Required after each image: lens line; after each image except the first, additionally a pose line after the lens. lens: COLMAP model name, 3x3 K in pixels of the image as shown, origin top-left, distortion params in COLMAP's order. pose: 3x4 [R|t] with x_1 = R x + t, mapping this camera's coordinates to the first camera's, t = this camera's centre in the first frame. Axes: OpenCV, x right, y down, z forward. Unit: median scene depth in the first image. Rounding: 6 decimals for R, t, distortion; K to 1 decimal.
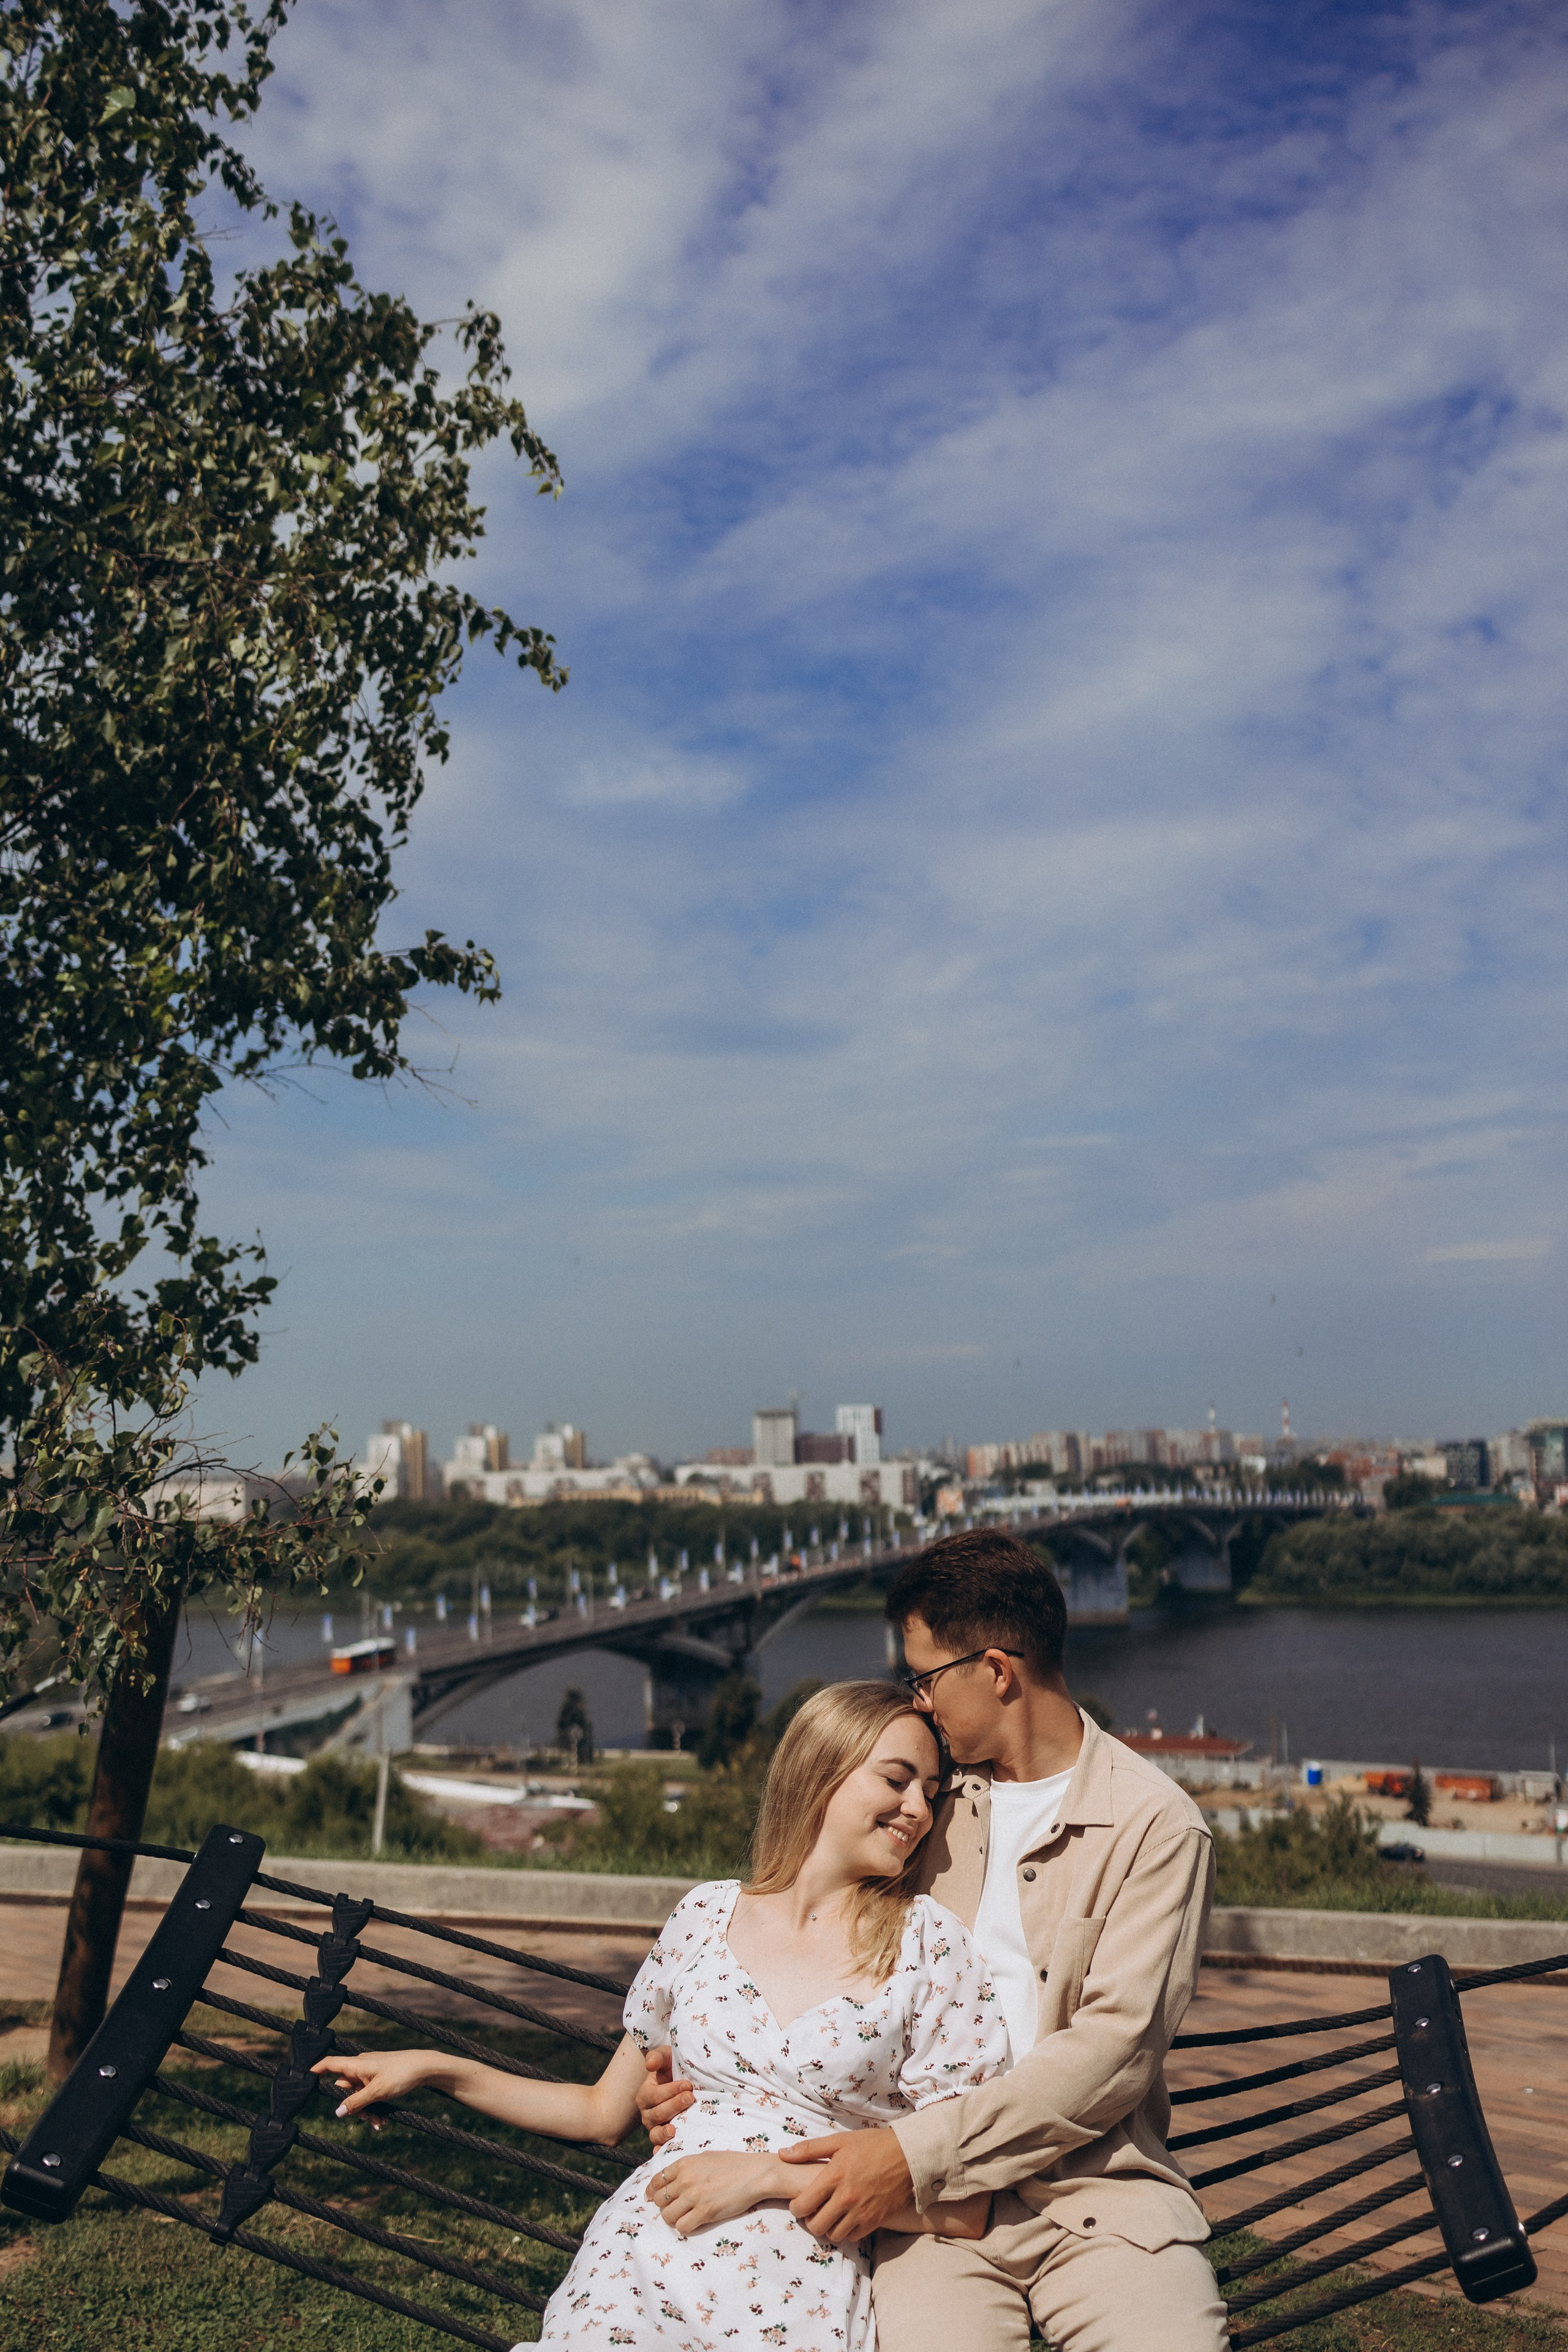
lens RADIAL K [[2435.8, 0, 858.8], [0, 2435.8, 1200.7], [0, 0, 1]] dist [-0.077180, 0.389852]
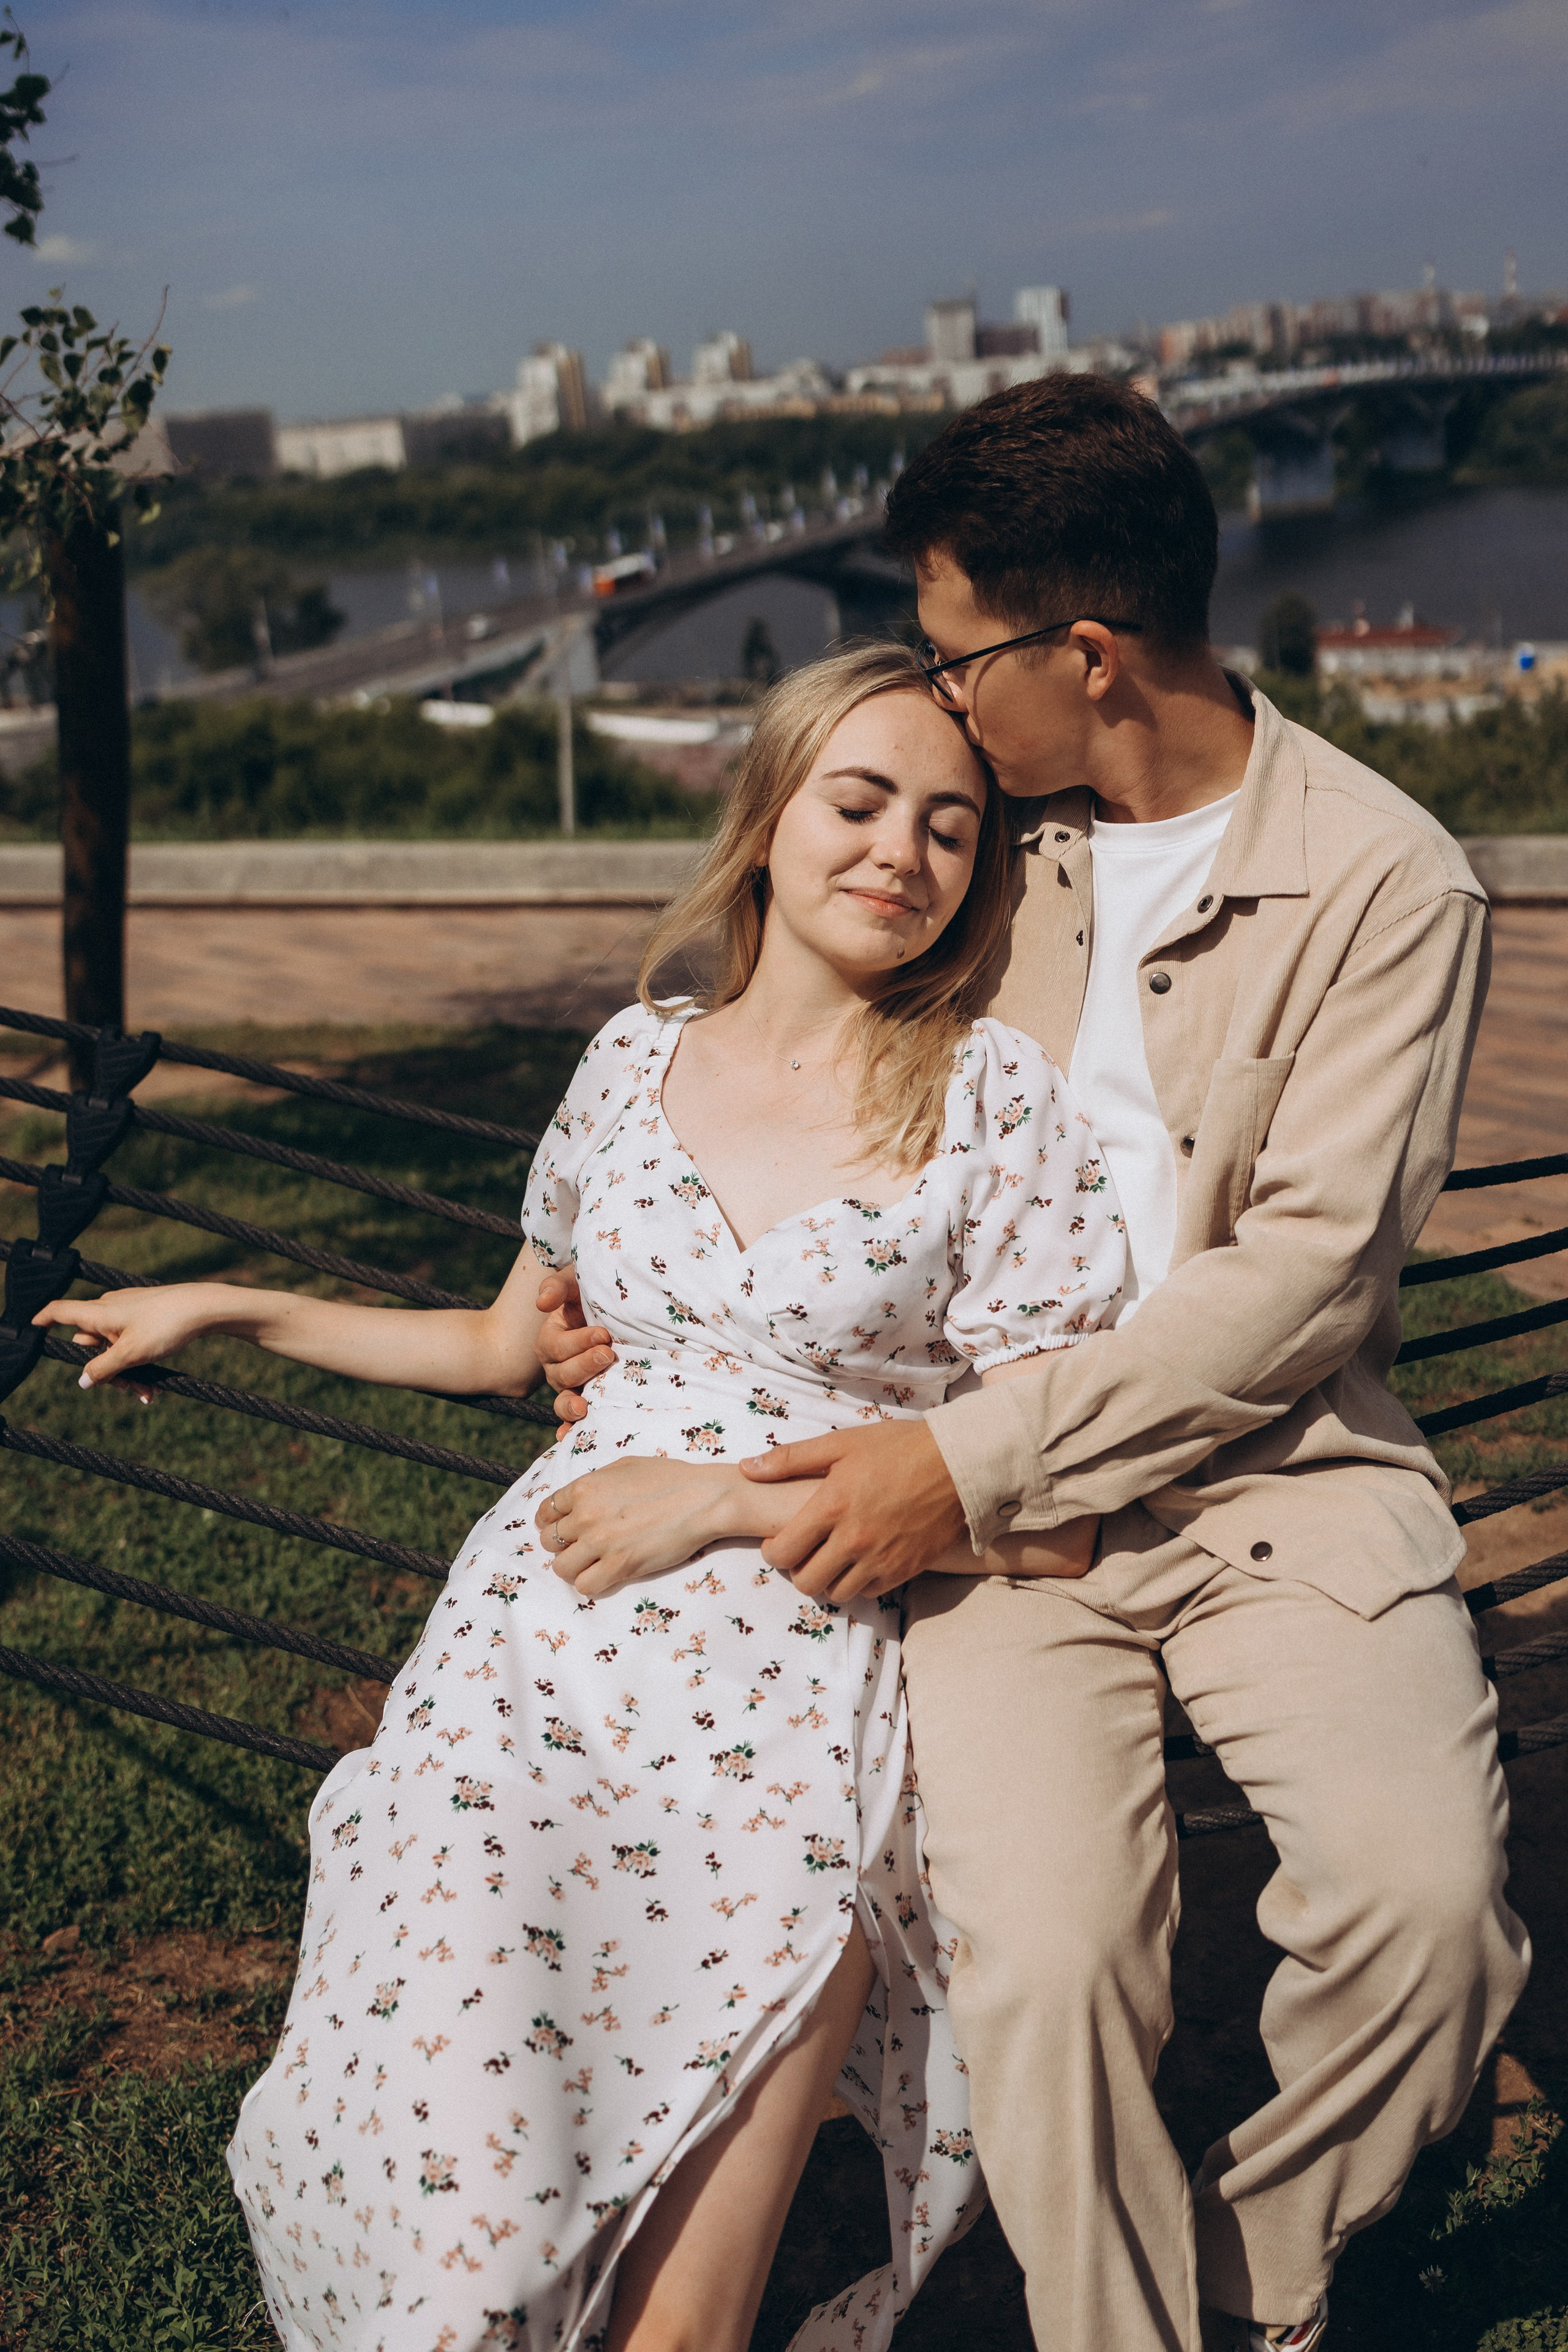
lens RADIAL K [[2435.8, 0, 858.8], [0, 2435.8, 1200.7], [0, 0, 1]] dist [-0.077180, 0.389852]
pose [[0.995061, -0.038806, -0.091369, 0.049137], [0.073974, 0.903655, 0.421823, 0.076163], [0.066197, -0.426499, 0.902062, 0.450215]]
